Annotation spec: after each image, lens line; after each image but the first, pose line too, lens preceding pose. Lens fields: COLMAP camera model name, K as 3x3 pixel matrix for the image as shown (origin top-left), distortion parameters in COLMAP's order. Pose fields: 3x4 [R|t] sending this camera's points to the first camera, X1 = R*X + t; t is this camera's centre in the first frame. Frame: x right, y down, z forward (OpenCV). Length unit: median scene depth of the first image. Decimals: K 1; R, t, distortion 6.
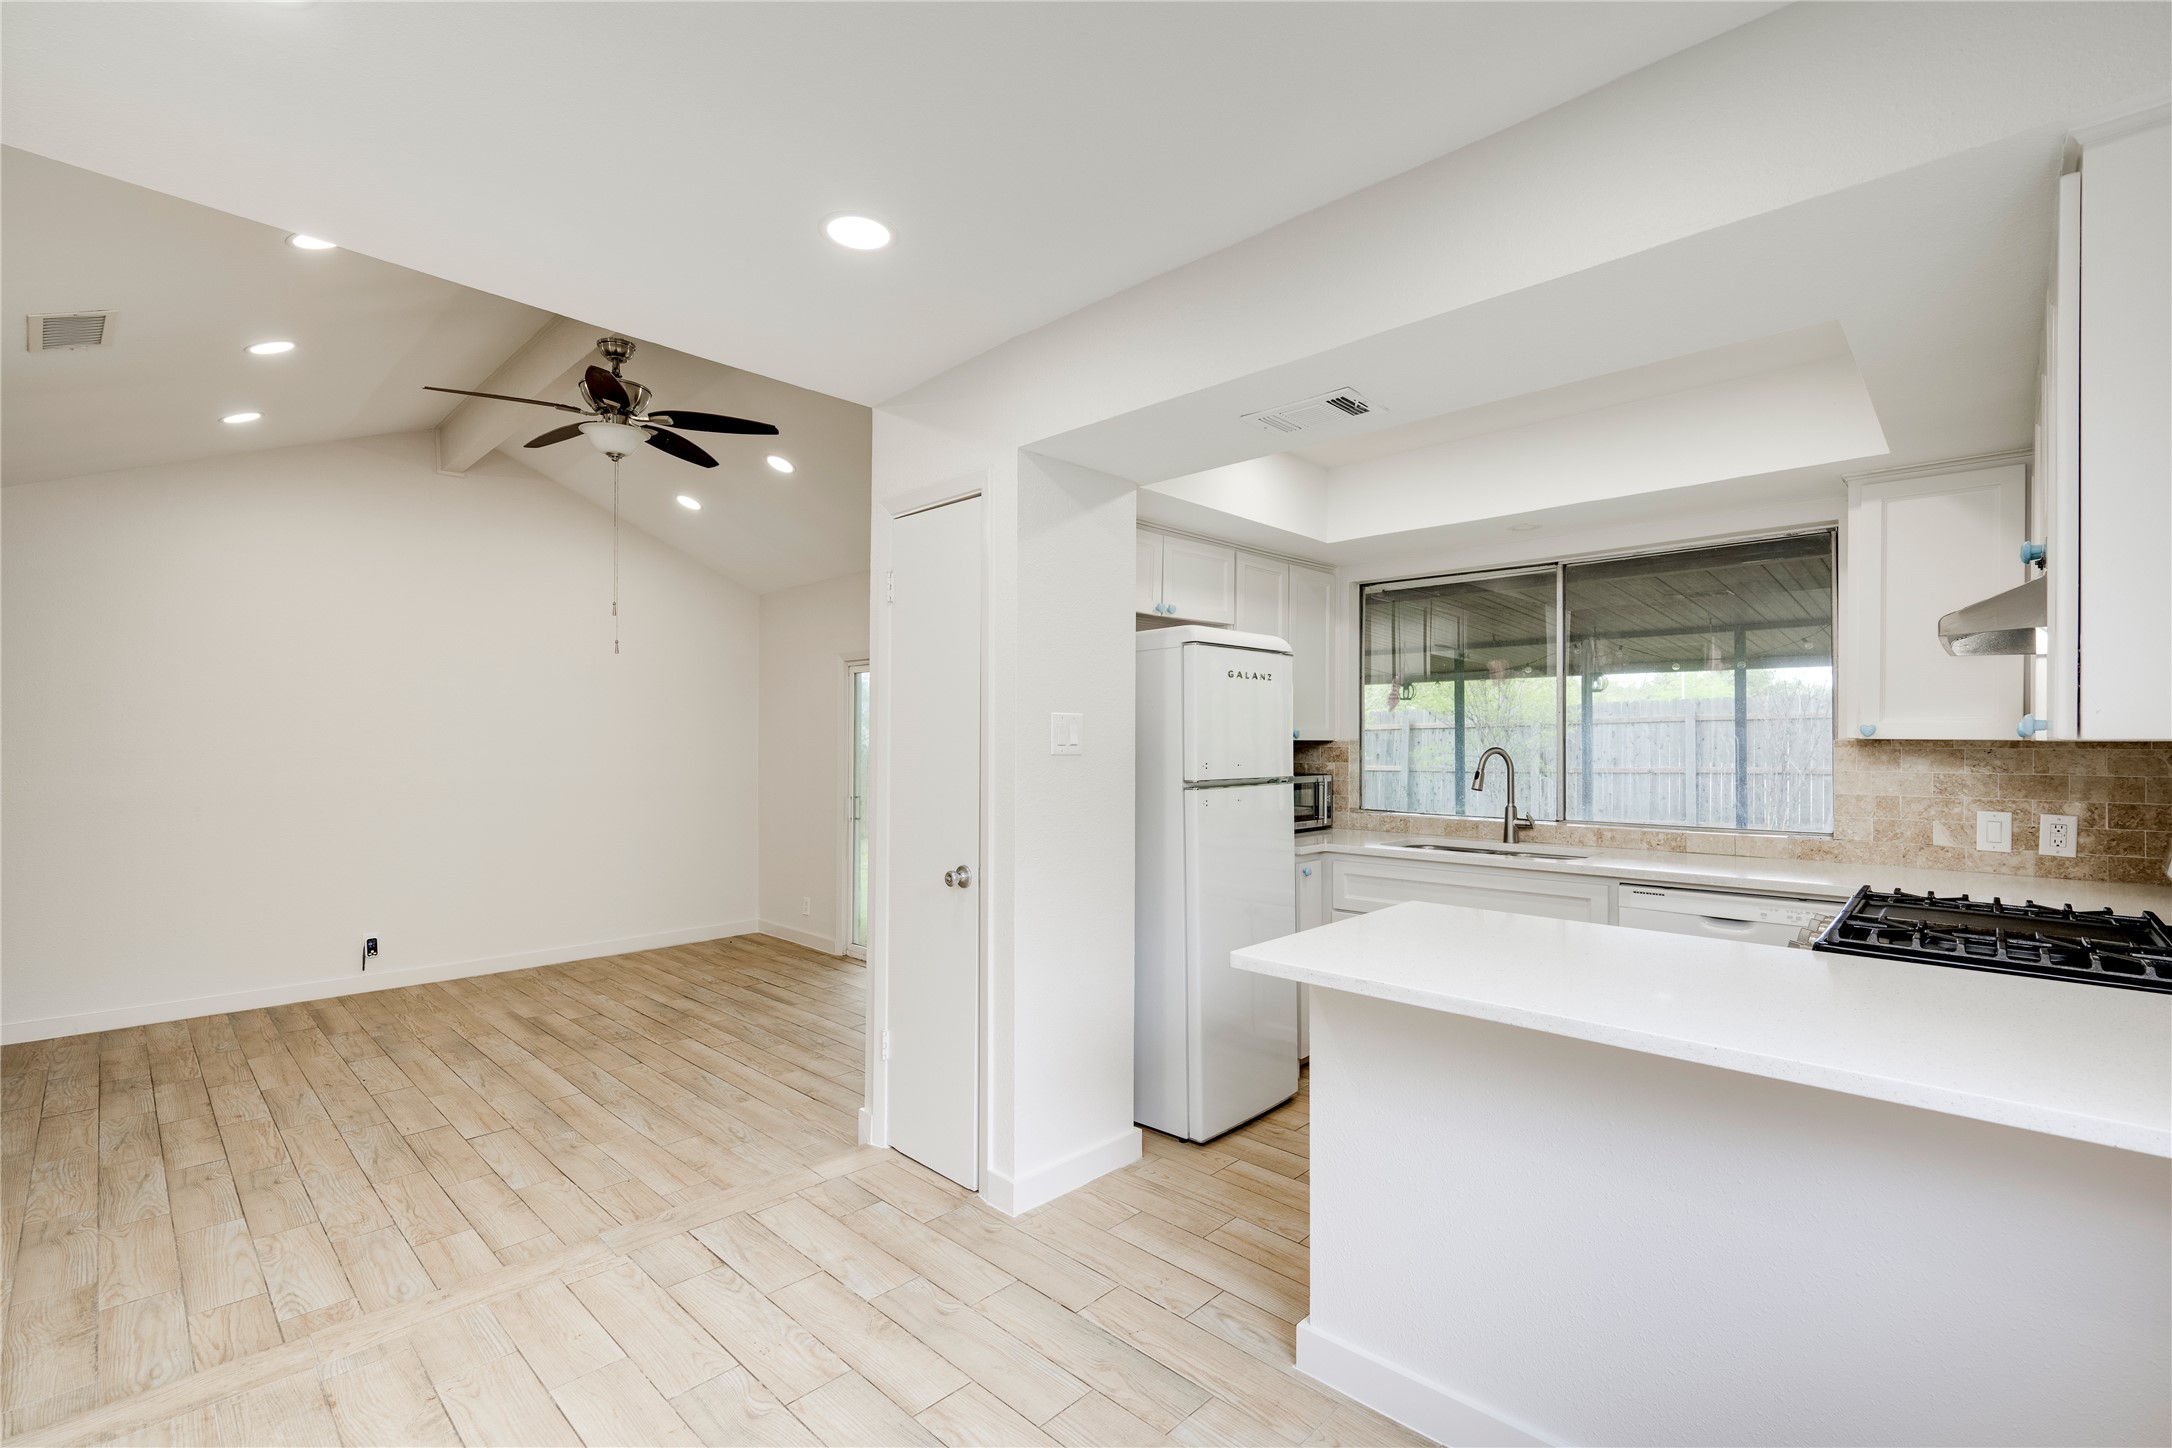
lens RADIAL K [[949.8, 0, 1091.4], [0, 949.8, 738.0], [0, 0, 1]] dist [-0.000892, 0.000235]
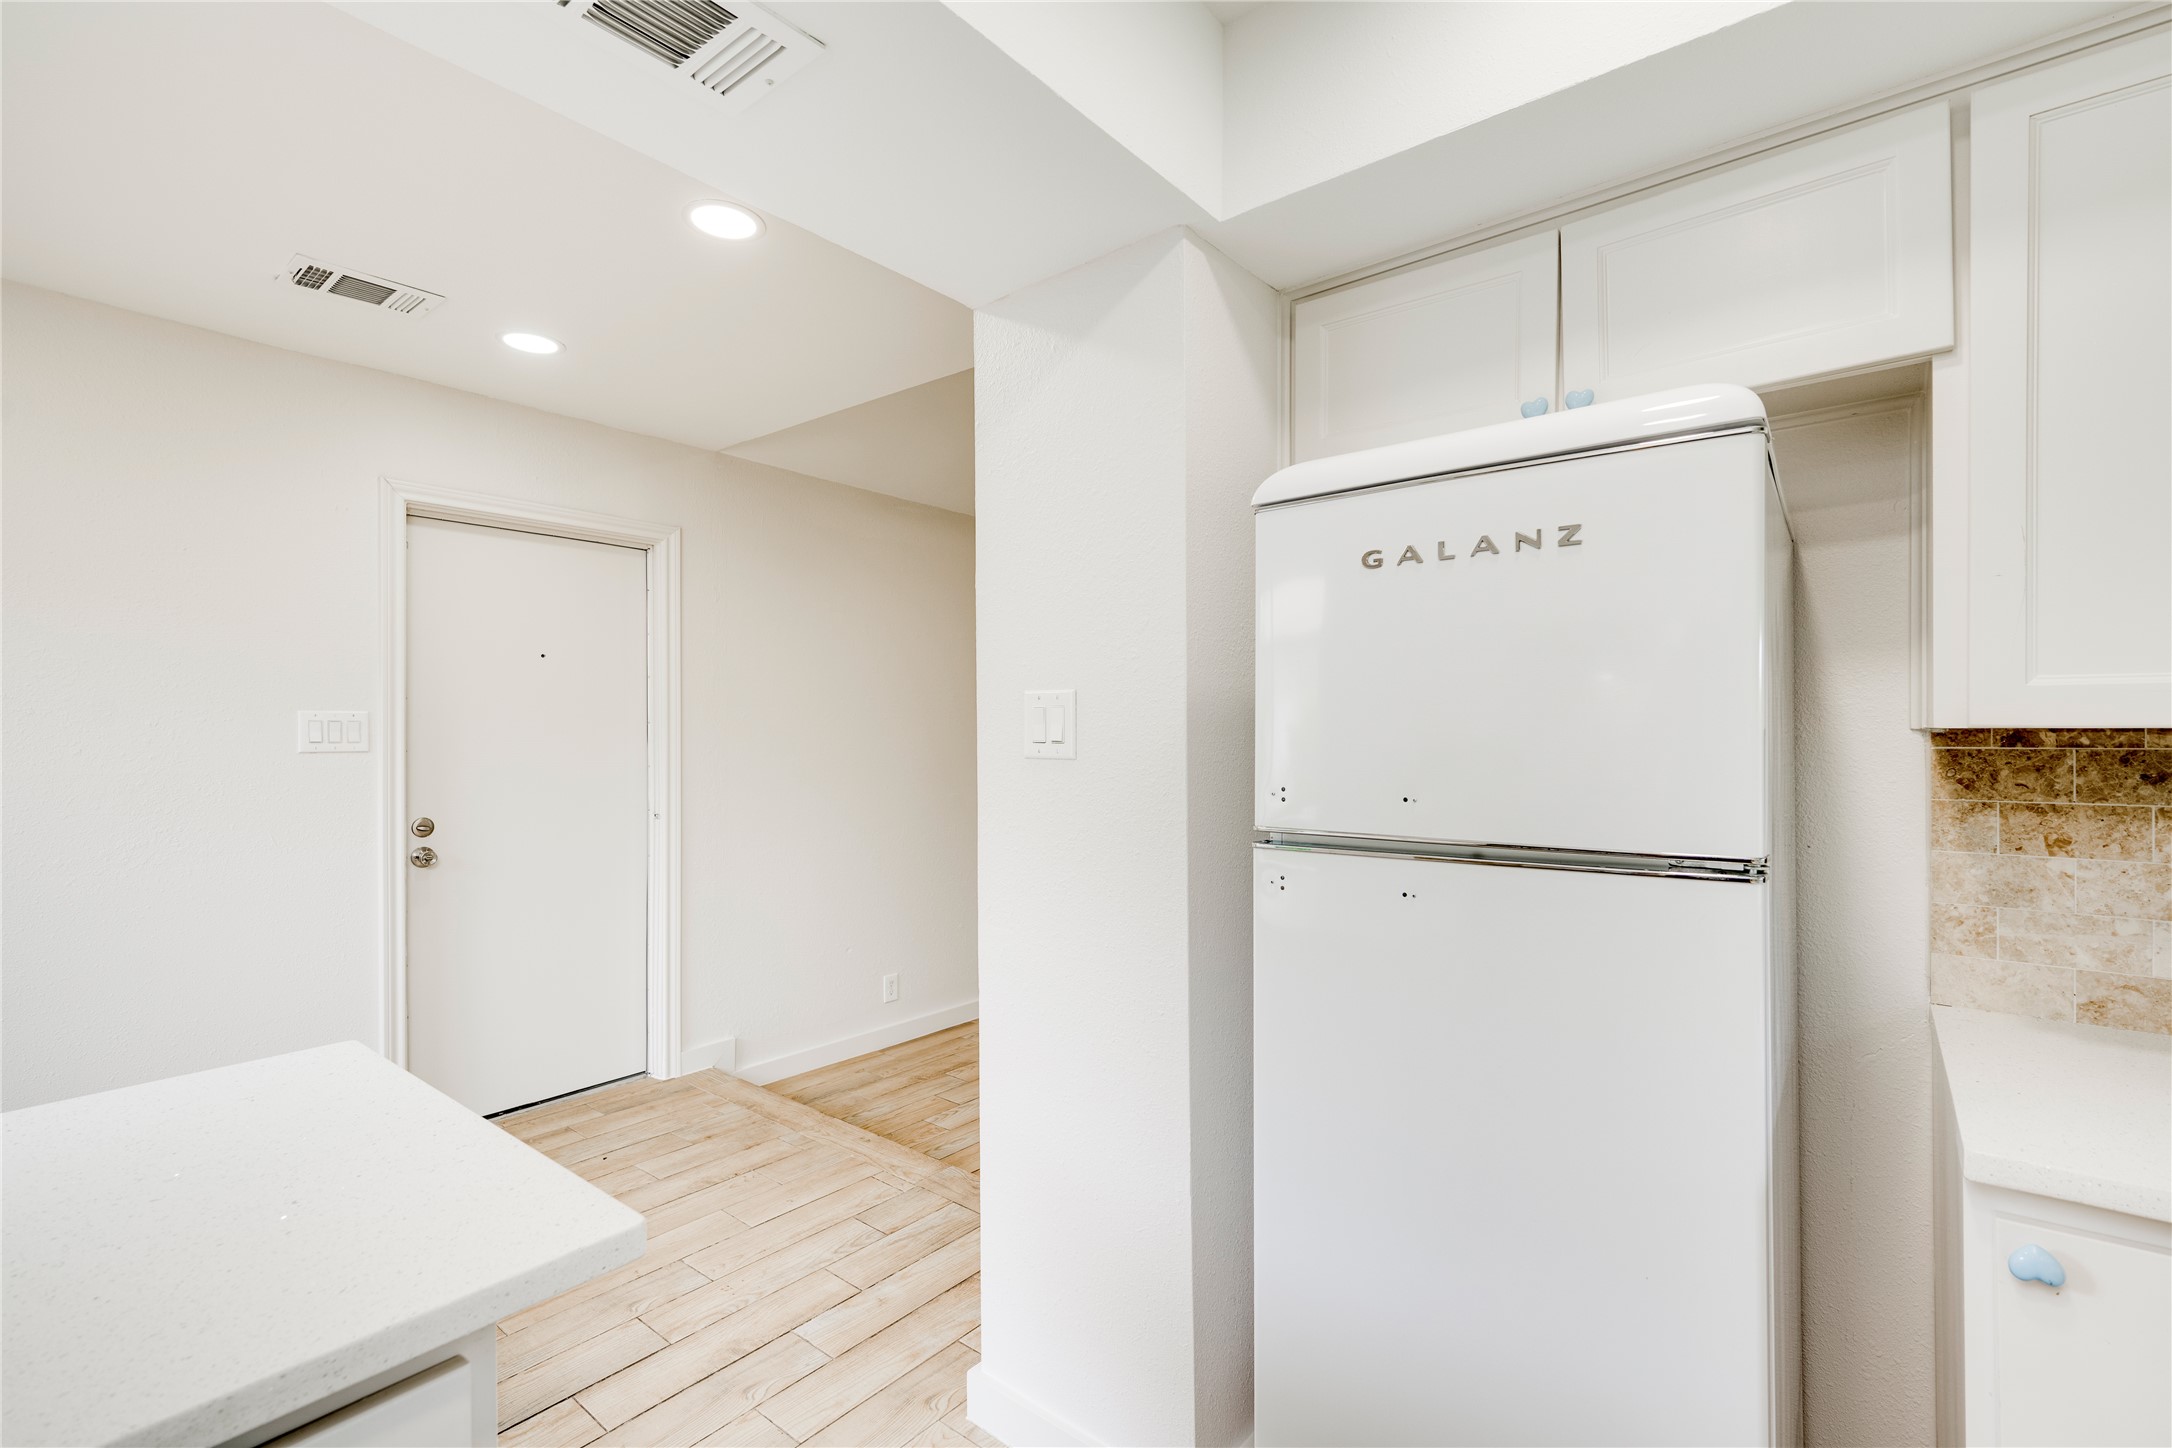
lens RADIAL K [[960.0, 0, 1118.8], [0, 960.0, 732.3], [0, 0, 1]] dist [0.000611, 0.000047]
pose [[0.104605, -0.002693, -0.994510, 0.417147], [0.006993, 0.999974, -0.001973, 0.001835], [0.994489, -0.006748, 0.104621, 0.686892]]
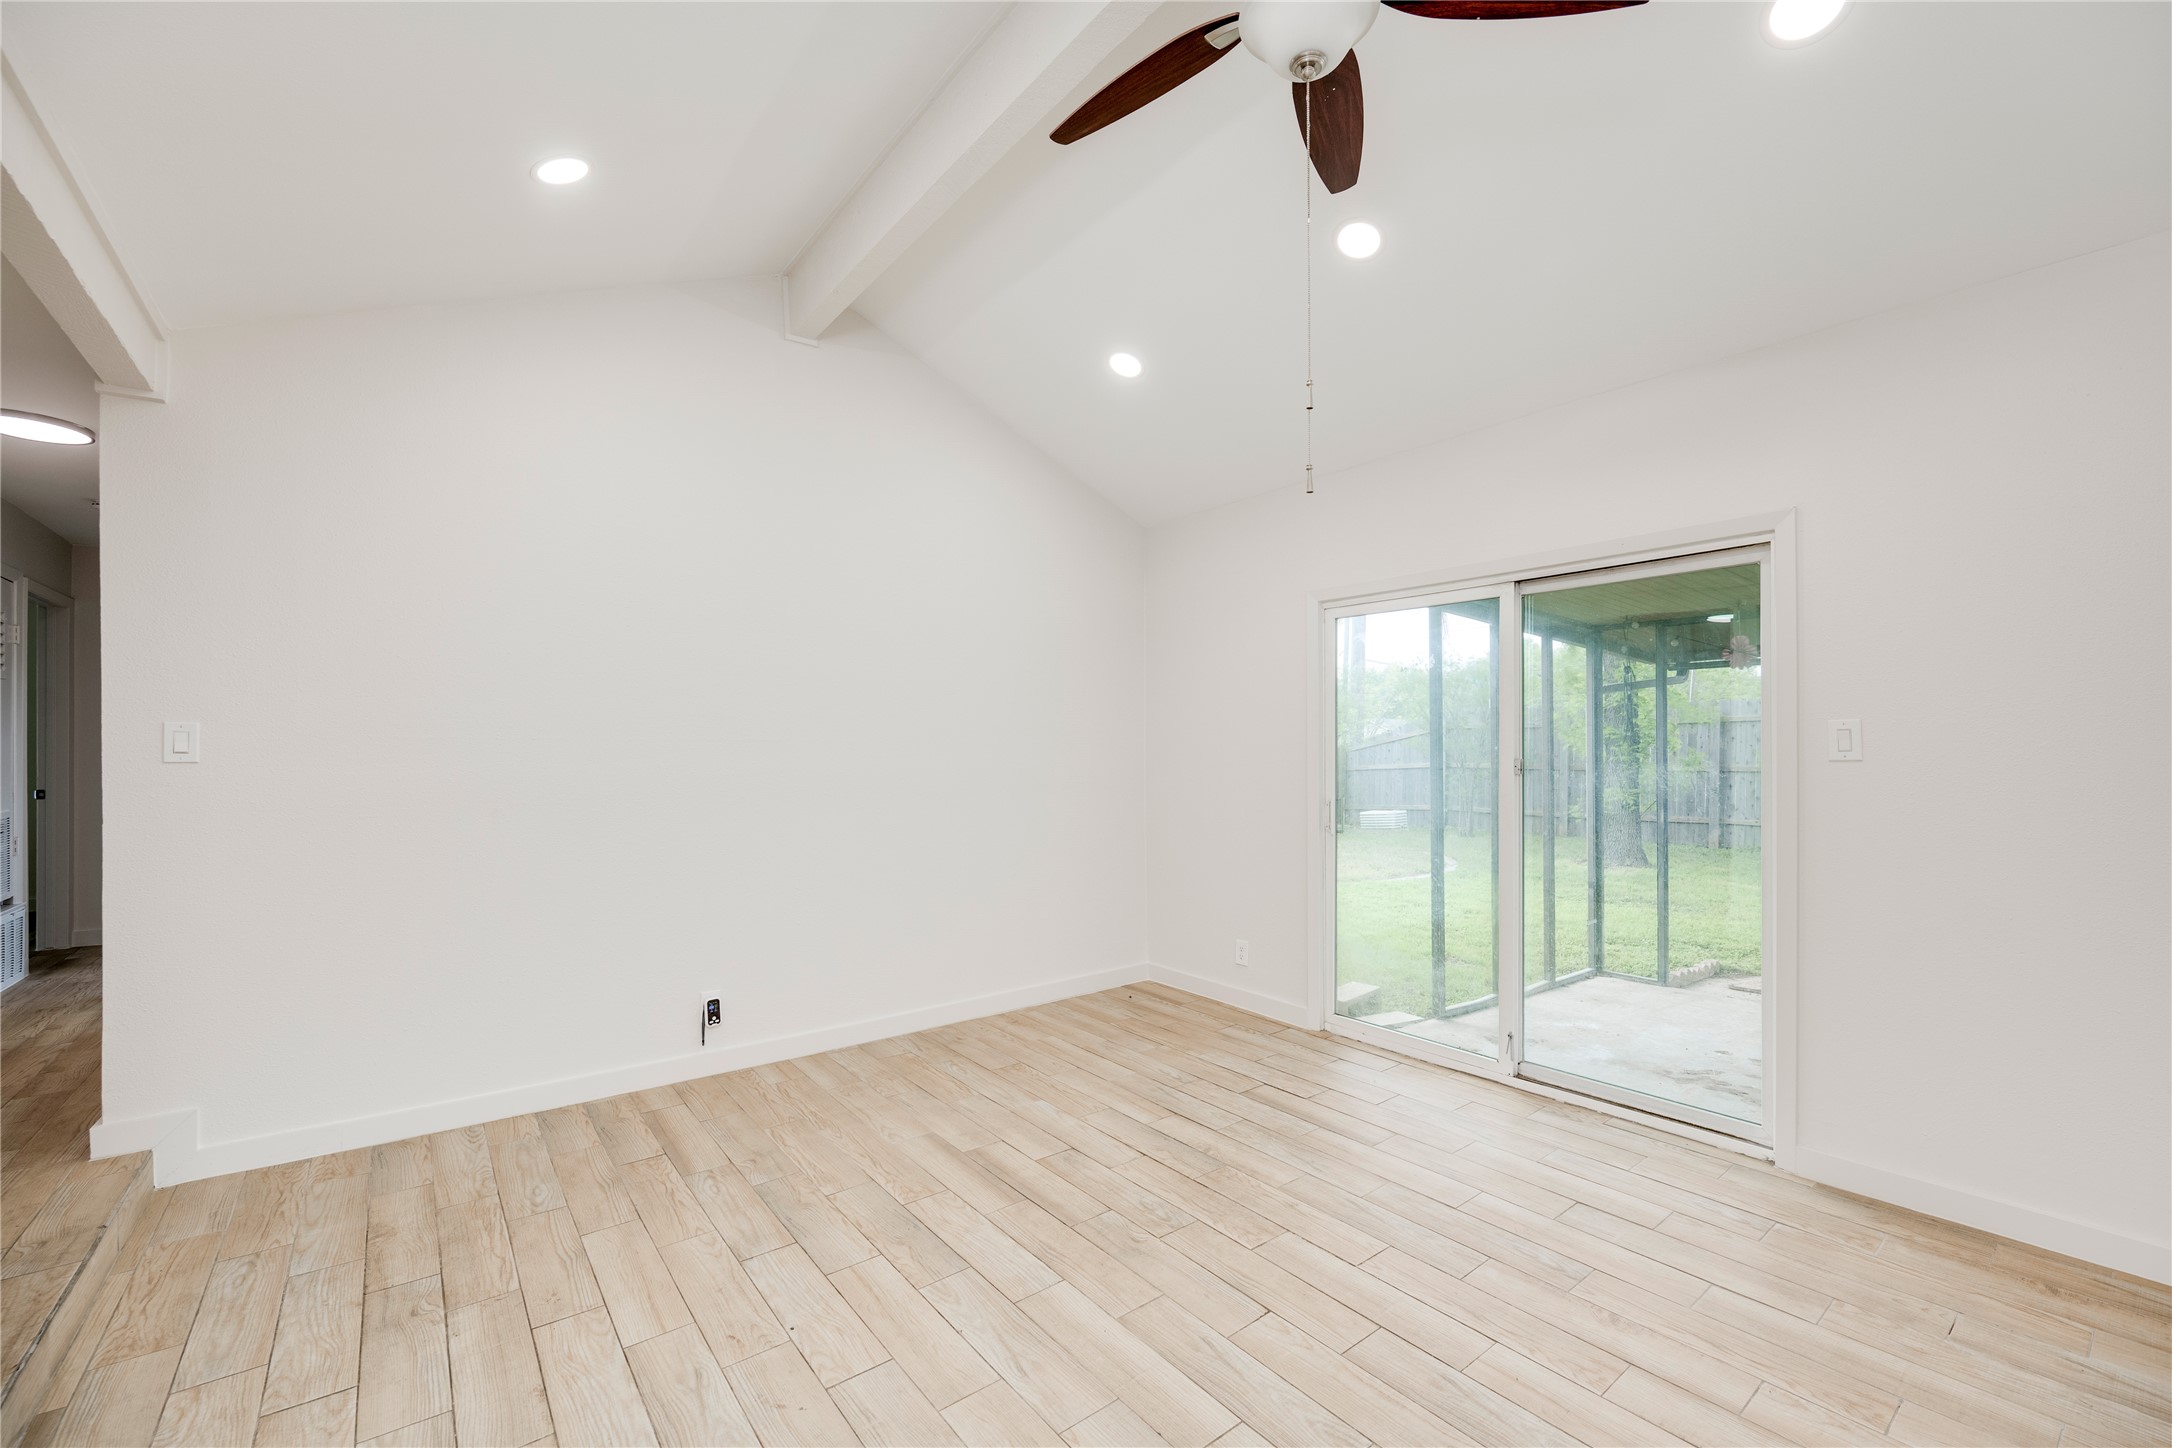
lens RADIAL K [[894.8, 0, 1079.2], [0, 894.8, 745.2], [0, 0, 1]] dist [-0.008232, -0.000329]
pose [[0.988487, -0.004379, -0.151245, -0.544668], [0.004767, 0.999986, 0.002201, 0.033619], [0.151233, -0.002896, 0.988494, 0.545697]]
